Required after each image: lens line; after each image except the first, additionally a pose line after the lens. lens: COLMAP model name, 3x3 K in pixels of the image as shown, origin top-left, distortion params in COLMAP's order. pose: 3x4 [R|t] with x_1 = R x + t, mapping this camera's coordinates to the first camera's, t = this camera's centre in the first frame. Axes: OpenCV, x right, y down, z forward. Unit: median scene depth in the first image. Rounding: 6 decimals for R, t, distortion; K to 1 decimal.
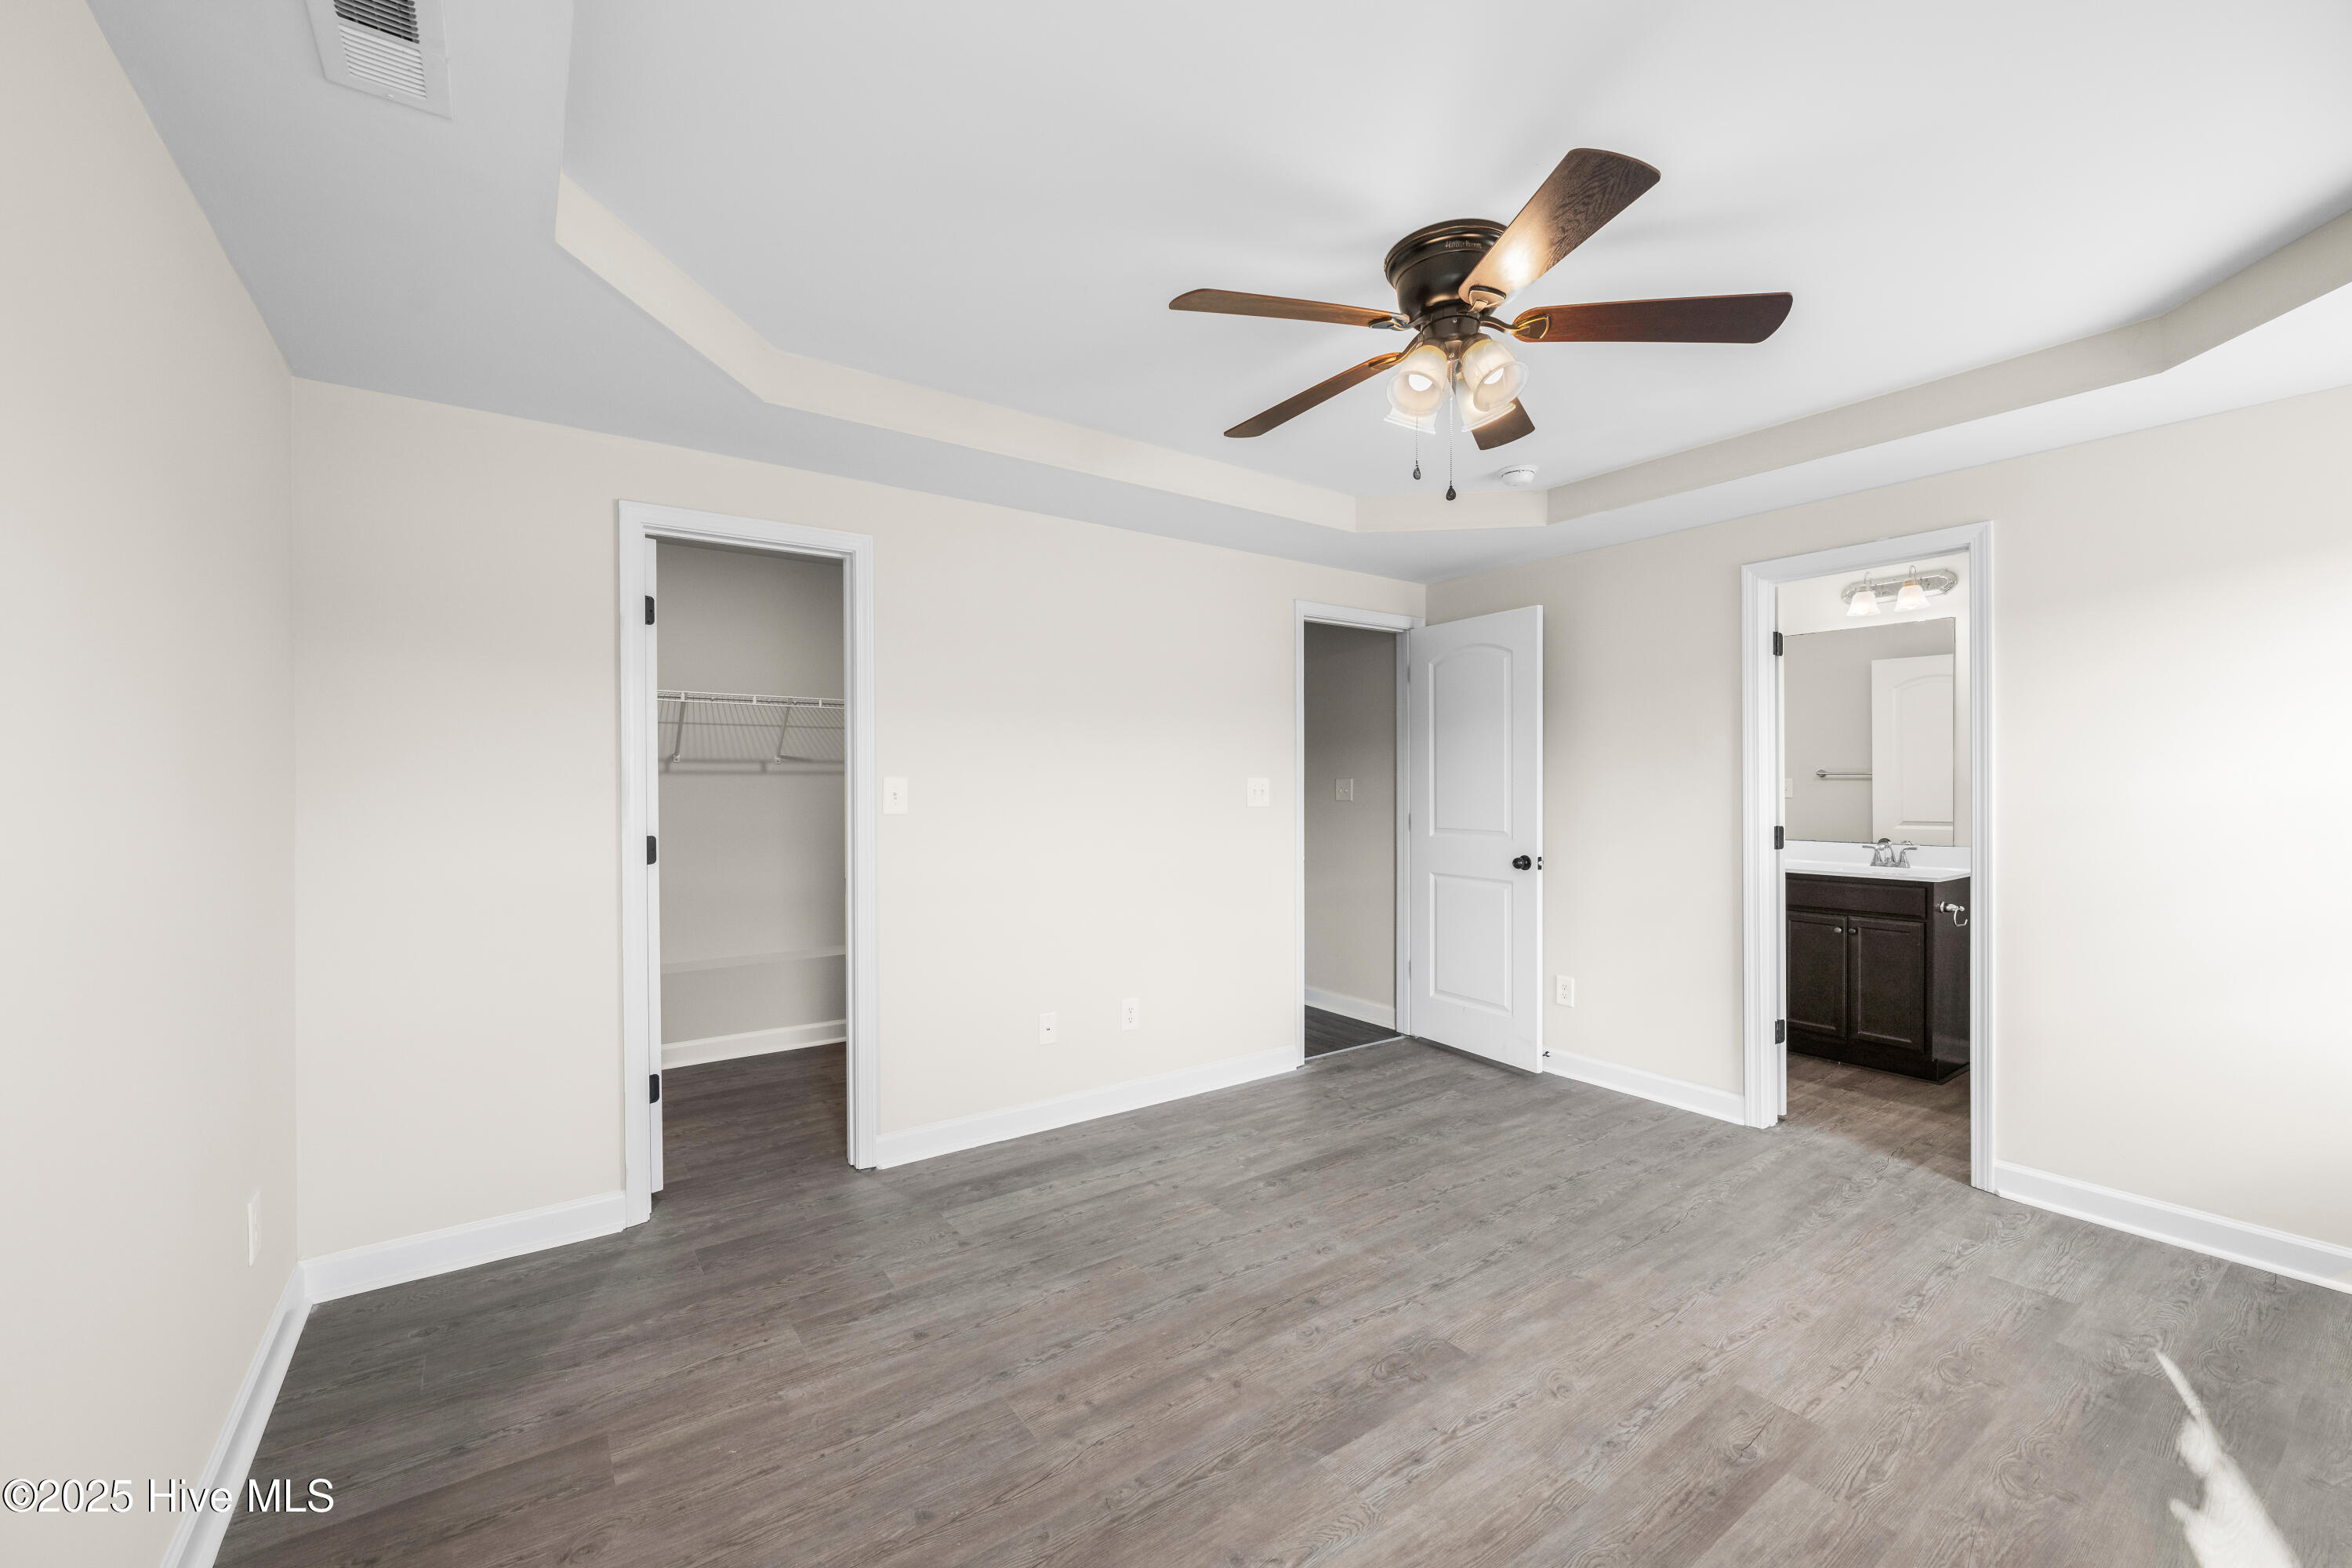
lens RADIAL K [[937.0, 0, 1163.4], [0, 937.0, 777.8], [0, 0, 1]] dist [0.001179, 0.000111]
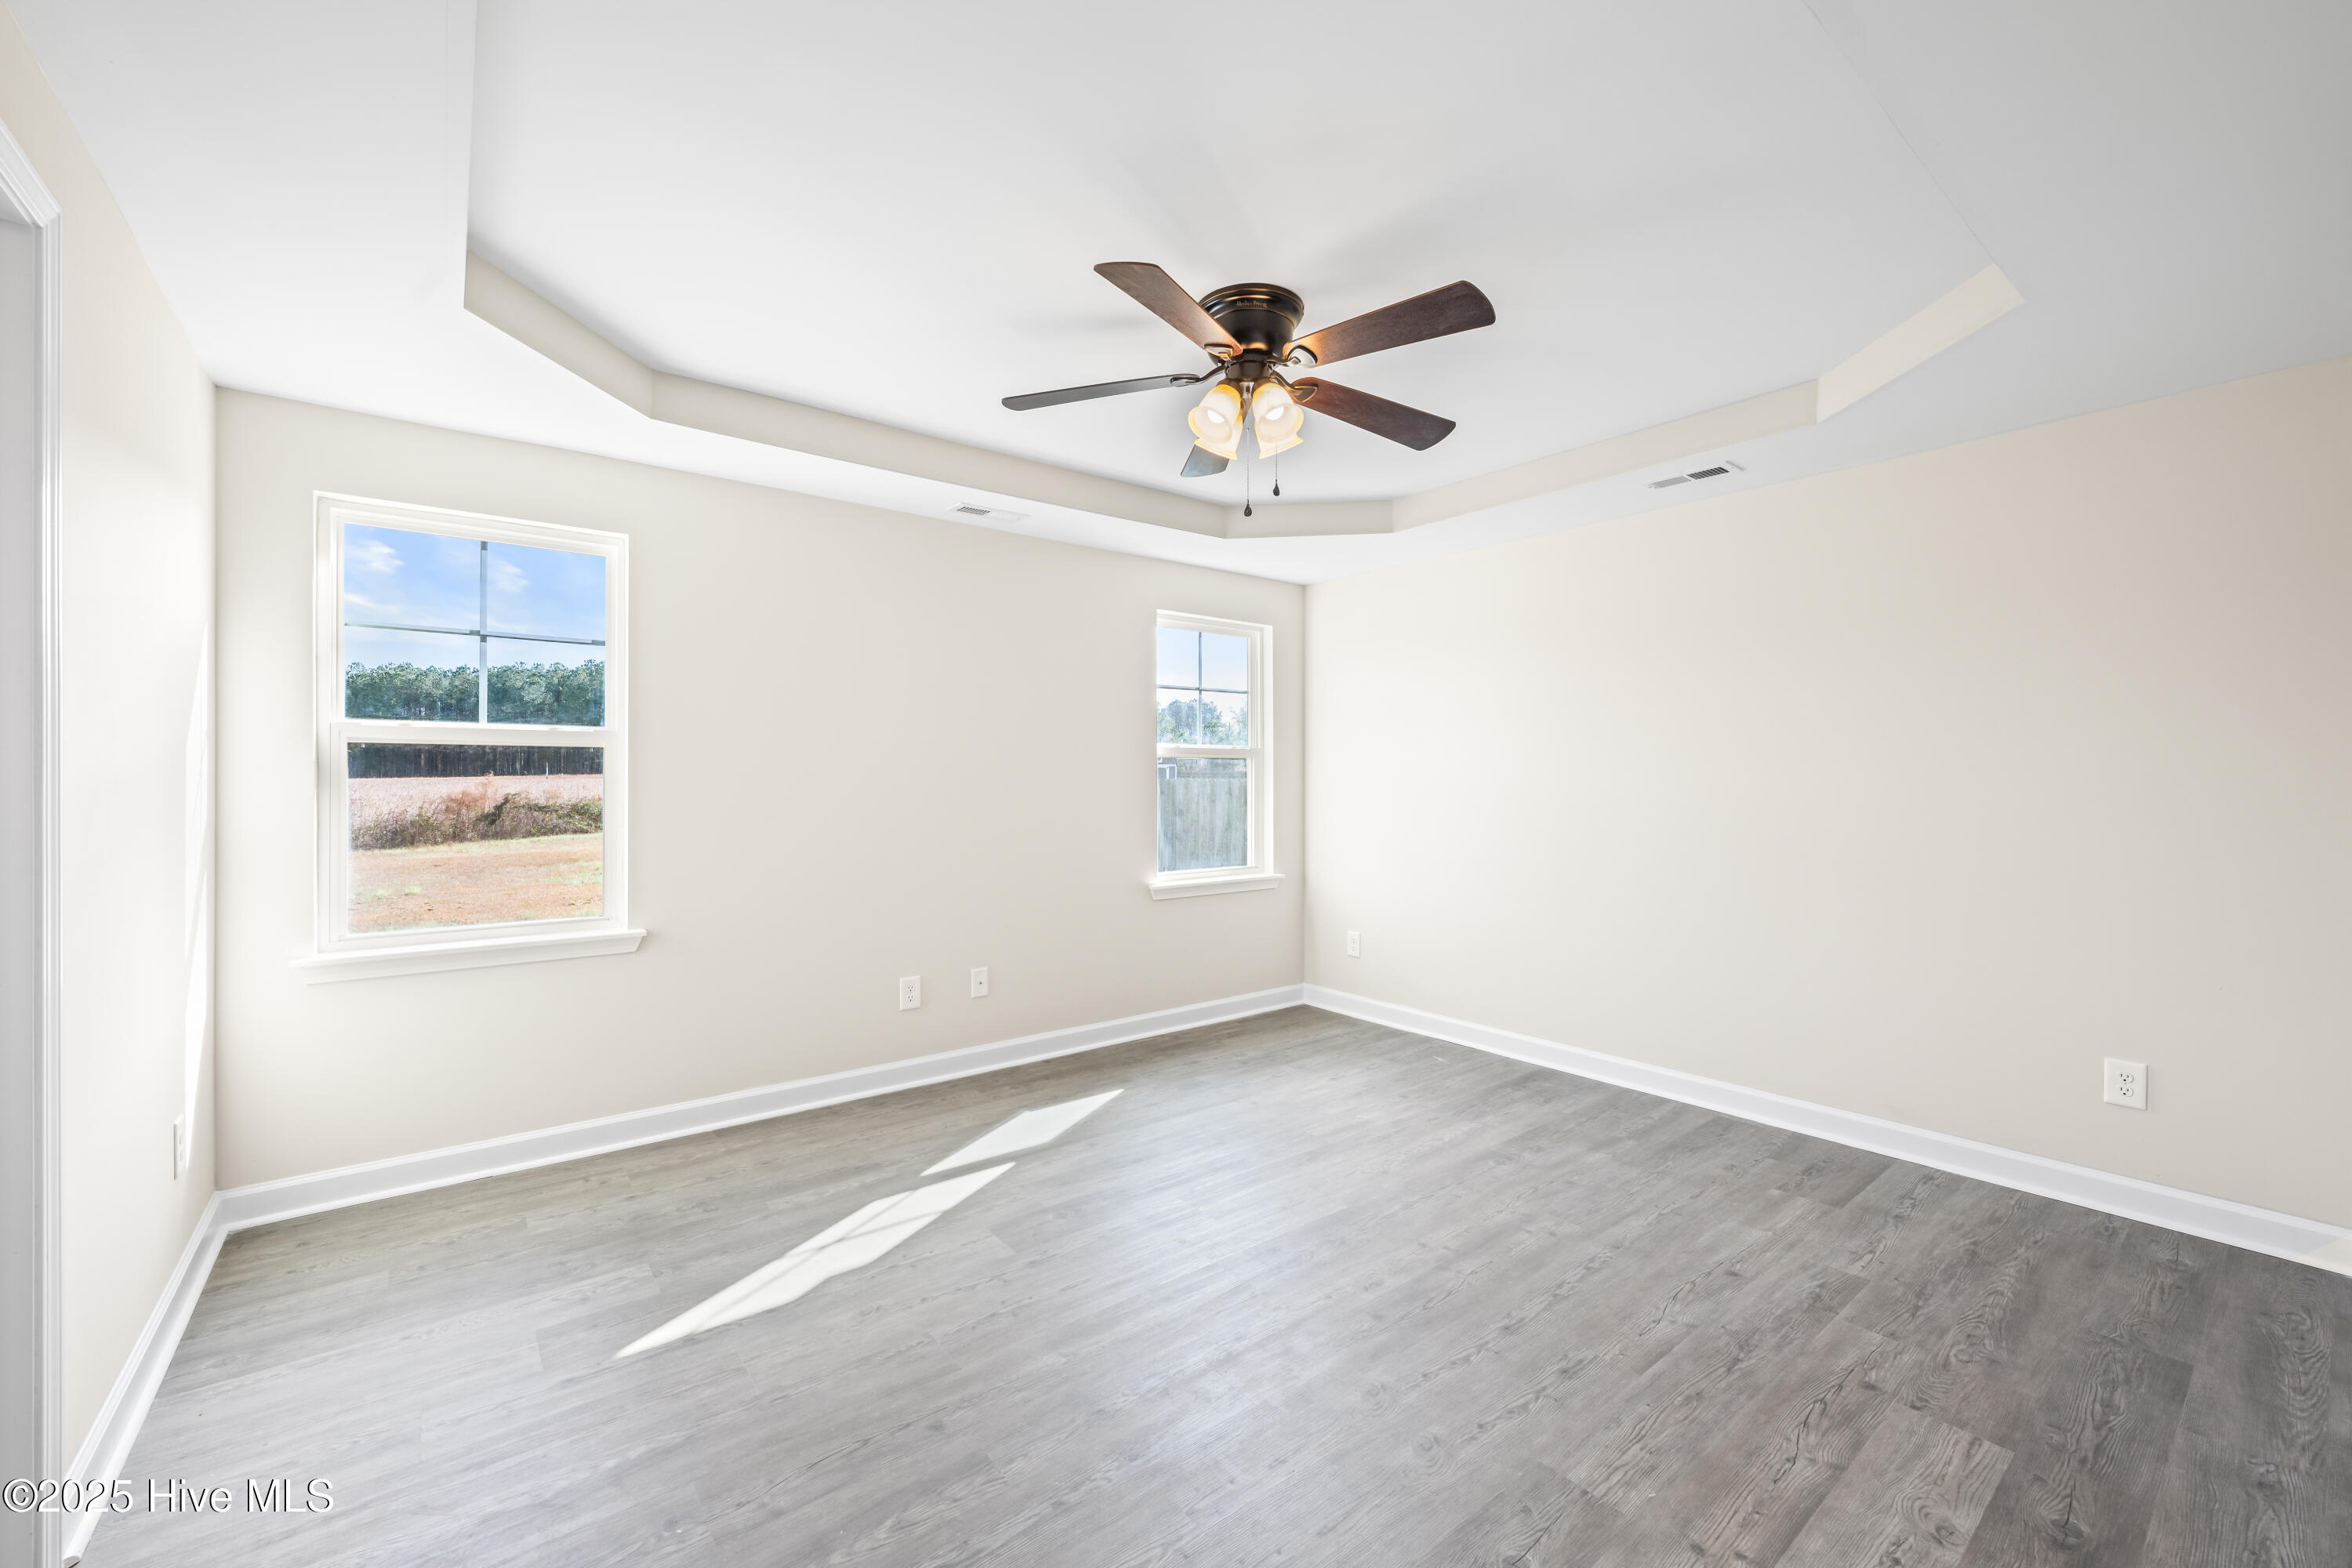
lens RADIAL K [[937.0, 0, 1163.4], [0, 937.0, 777.8], [0, 0, 1]] dist [0.001179, 0.000111]
pose [[-0.998493, -0.000627, -0.054884, 0.416626], [-0.000186, 0.999968, -0.008029, 0.037565], [0.054887, -0.008006, -0.998460, 1.901526]]
